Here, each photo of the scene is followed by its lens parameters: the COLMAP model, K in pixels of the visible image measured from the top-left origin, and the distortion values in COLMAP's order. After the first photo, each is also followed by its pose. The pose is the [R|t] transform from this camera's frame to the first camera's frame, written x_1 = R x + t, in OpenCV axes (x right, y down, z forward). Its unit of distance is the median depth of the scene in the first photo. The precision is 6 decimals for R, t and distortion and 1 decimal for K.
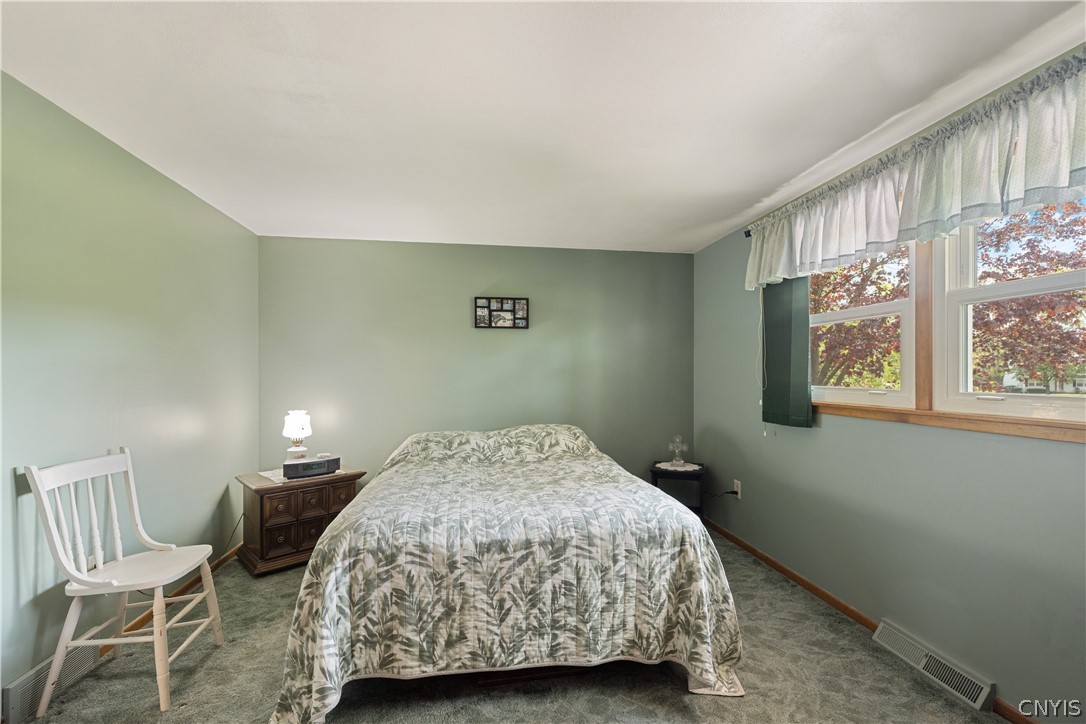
lens RADIAL K [[466.0, 0, 542.2], [0, 466.0, 373.1], [0, 0, 1]] dist [-0.000037, 0.000367]
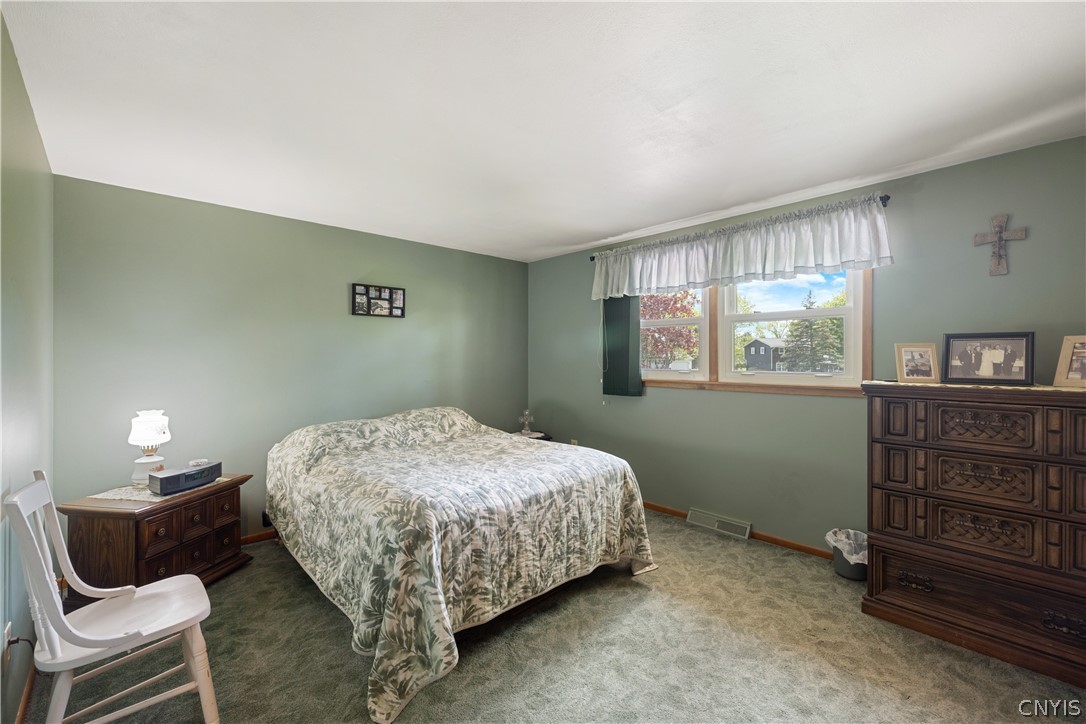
lens RADIAL K [[457.4, 0, 544.0], [0, 457.4, 354.9], [0, 0, 1]] dist [-0.000340, 0.000247]
pose [[0.816652, -0.000808, 0.577130, -0.791383], [0.001797, 0.999998, -0.001142, -0.022988], [-0.577128, 0.001970, 0.816651, -0.037664]]
